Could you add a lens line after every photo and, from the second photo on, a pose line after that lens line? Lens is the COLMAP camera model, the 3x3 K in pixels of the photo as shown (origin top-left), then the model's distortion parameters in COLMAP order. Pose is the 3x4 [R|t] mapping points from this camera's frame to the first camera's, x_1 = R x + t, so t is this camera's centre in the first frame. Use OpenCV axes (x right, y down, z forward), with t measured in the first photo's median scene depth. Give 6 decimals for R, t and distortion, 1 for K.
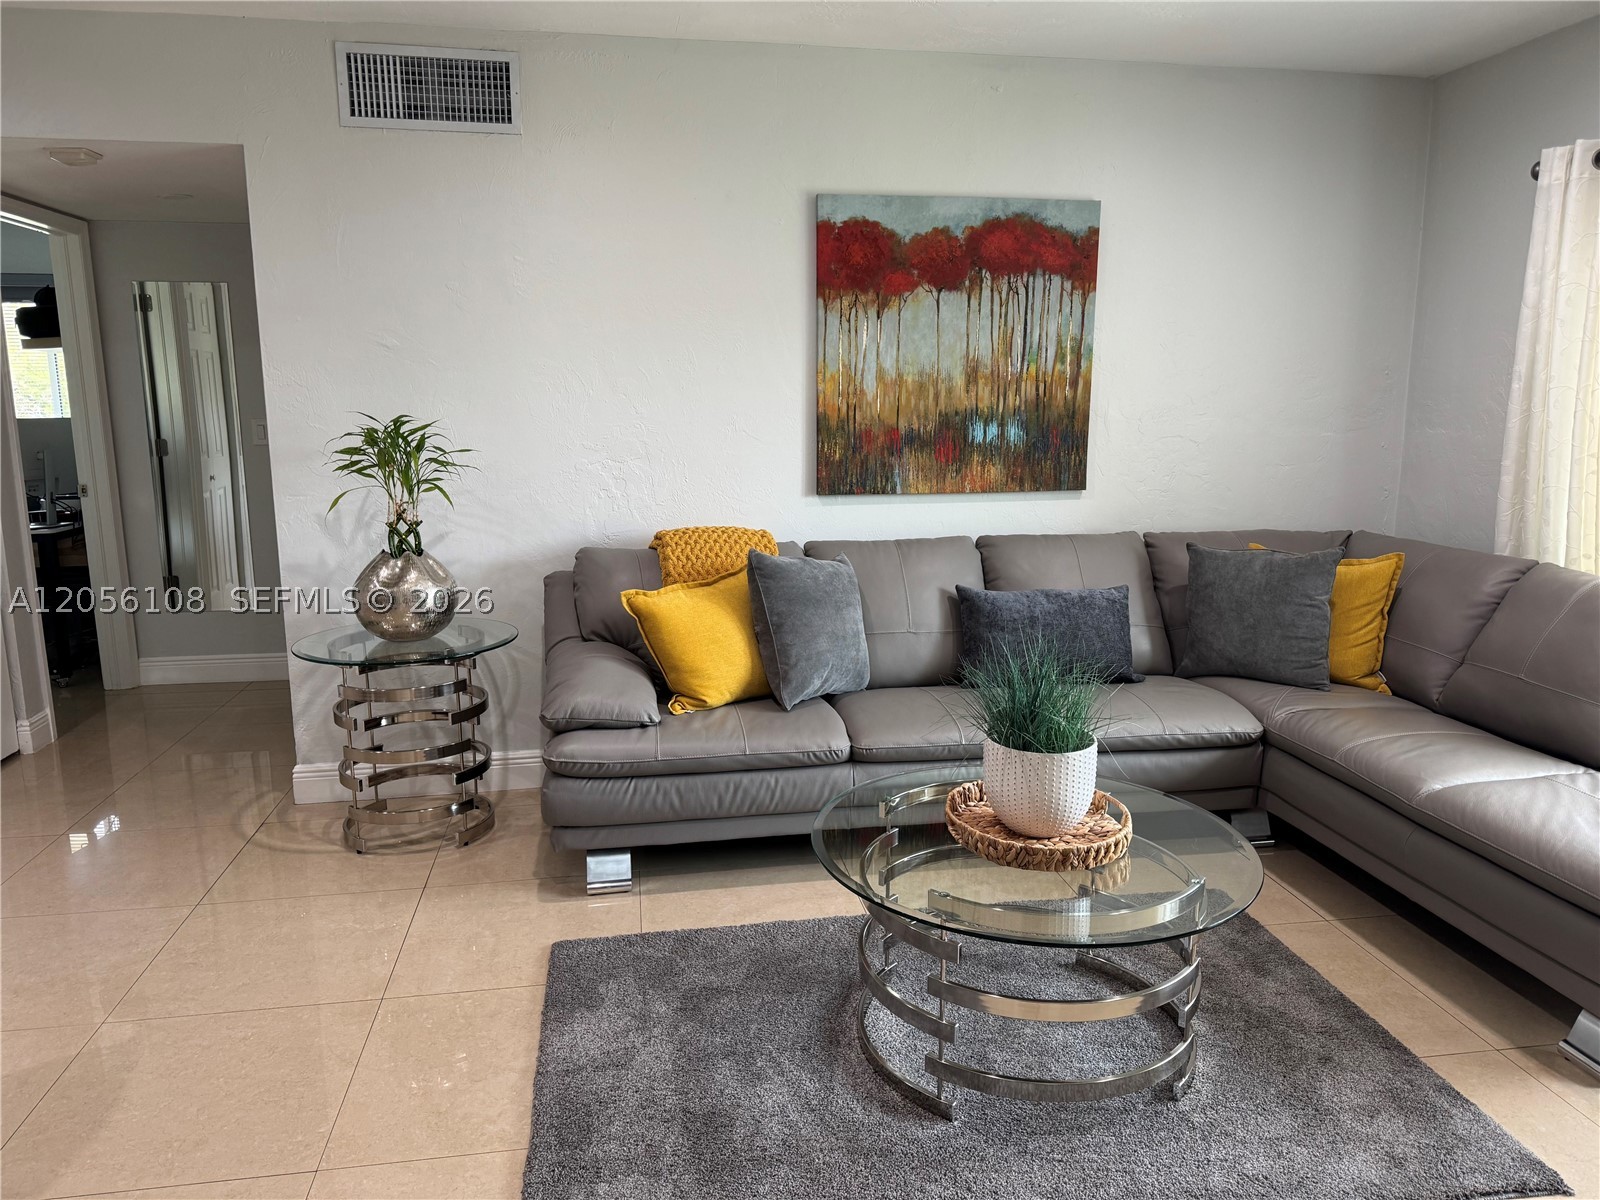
lens RADIAL K [[1131.1, 0, 804.5], [0, 1131.1, 602.7], [0, 0, 1]] dist [0.066400, -0.089454]
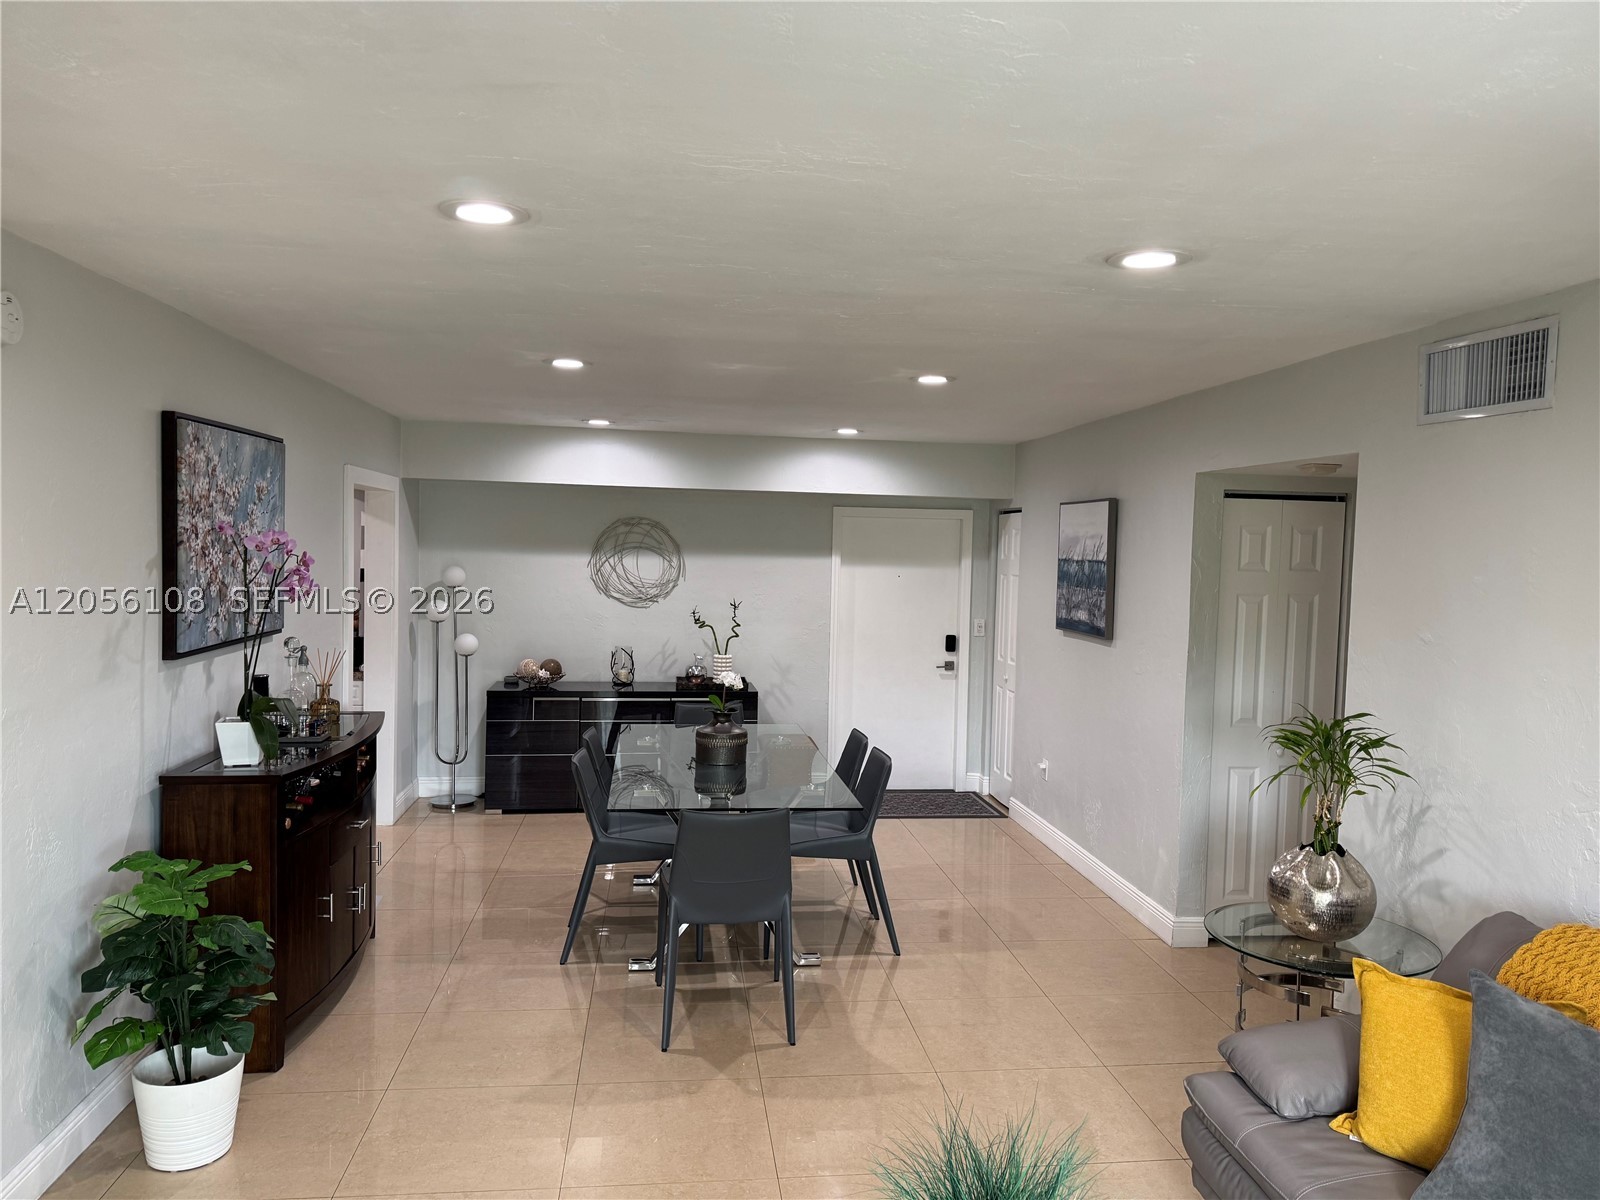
lens RADIAL K [[1131.1, 0, 802.1], [0, 1131.1, 598.7], [0, 0, 1]] dist [0.066400, -0.089454]
pose [[-0.053473, 0.049077, -0.997363, 0.578330], [-0.202409, 0.977525, 0.058953, -0.198457], [0.977840, 0.205028, -0.042338, 0.496031]]
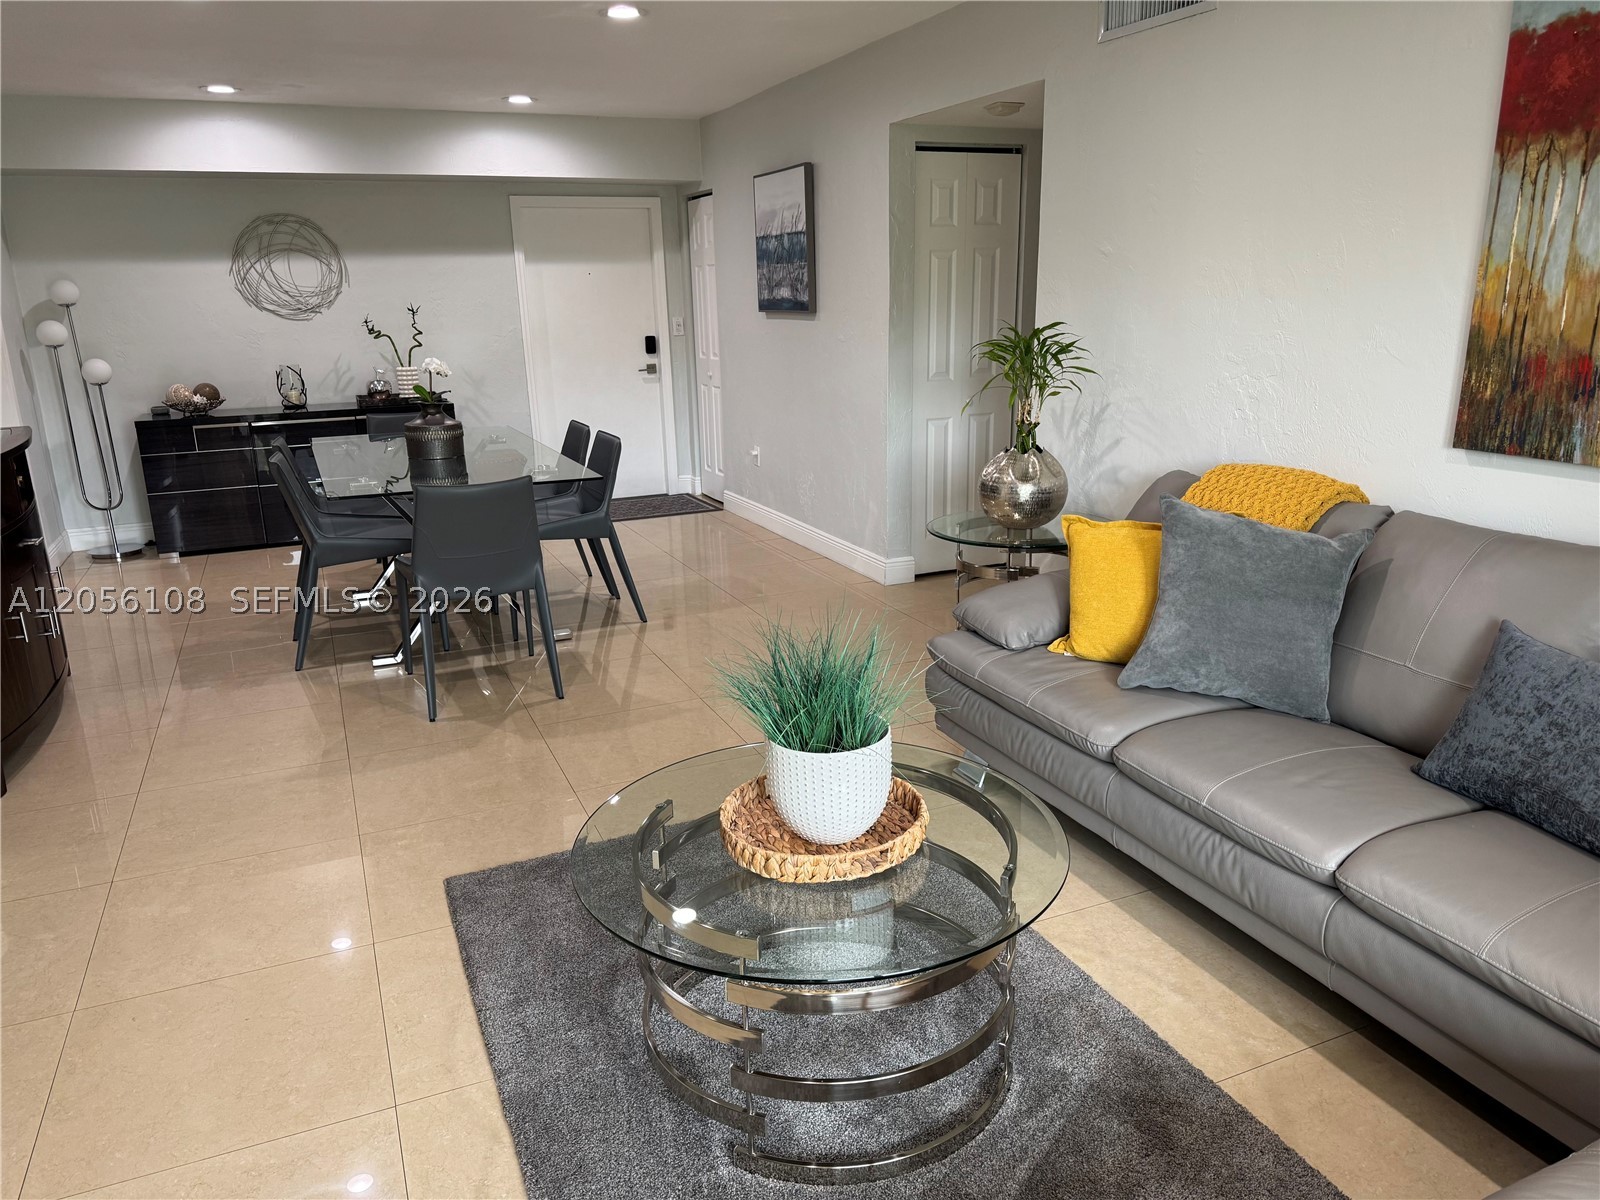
lens RADIAL K [[1131.1, 0, 805.6], [0, 1131.1, 614.5], [0, 0, 1]] dist [0.066400, -0.089454]
pose [[0.238516, 0.262888, -0.934880, 0.605152], [-0.151047, 0.960991, 0.231694, -0.101302], [0.959320, 0.085948, 0.268920, 0.453882]]
